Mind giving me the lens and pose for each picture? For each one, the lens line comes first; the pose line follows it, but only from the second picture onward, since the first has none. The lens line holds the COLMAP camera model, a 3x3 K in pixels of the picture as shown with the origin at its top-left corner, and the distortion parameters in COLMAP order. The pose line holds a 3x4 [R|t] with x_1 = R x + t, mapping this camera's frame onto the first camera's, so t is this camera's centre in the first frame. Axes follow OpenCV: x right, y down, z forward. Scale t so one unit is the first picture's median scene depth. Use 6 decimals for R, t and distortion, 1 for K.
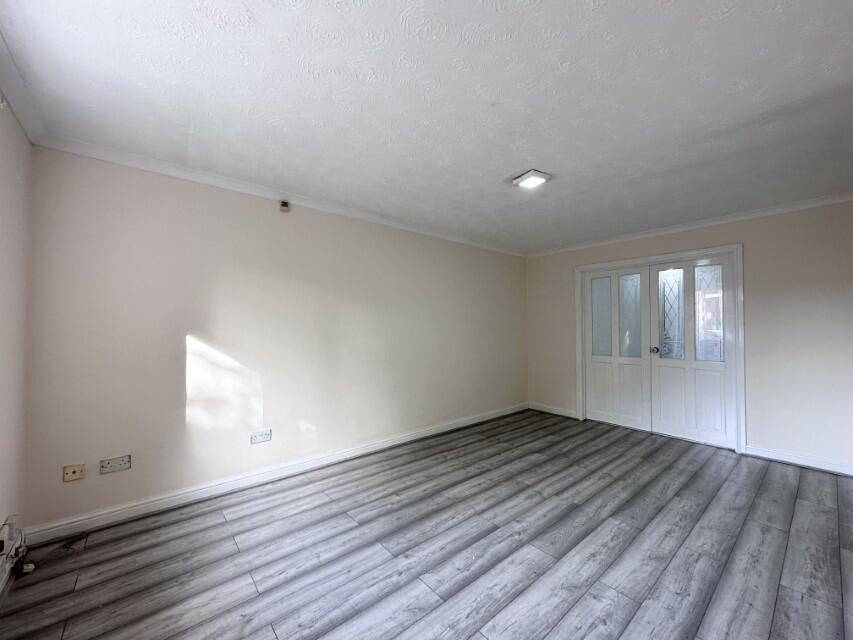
lens RADIAL K [[338.2, 0, 424.1], [0, 338.2, 321.9], [0, 0, 1]] dist [0.000370, 0.000104]
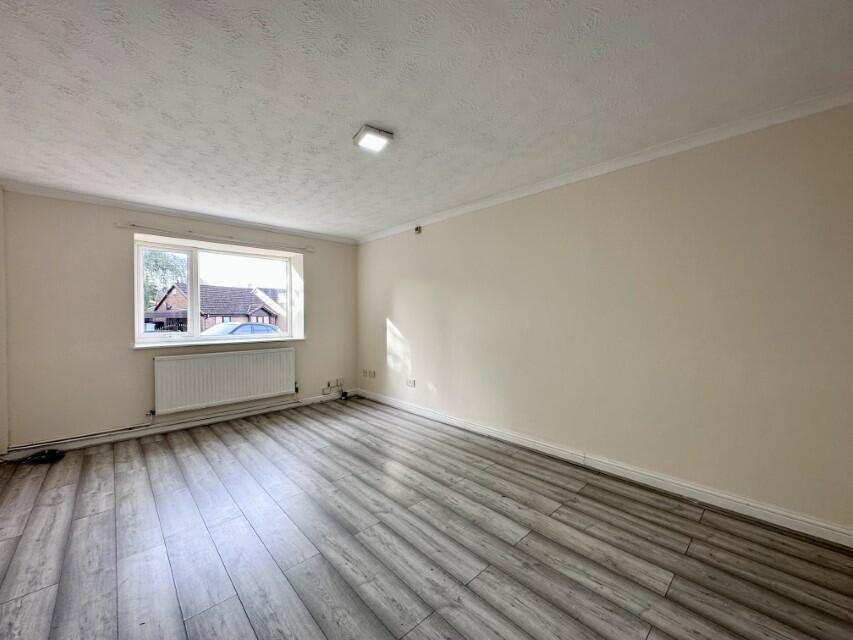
lens RADIAL K [[338.2, 0, 428.0], [0, 338.2, 322.1], [0, 0, 1]] dist [0.000370, 0.000104]
pose [[0.055518, 0.018416, -0.998288, 1.063305], [0.021816, 0.999569, 0.019653, 0.024230], [0.998219, -0.022870, 0.055092, 0.969077]]
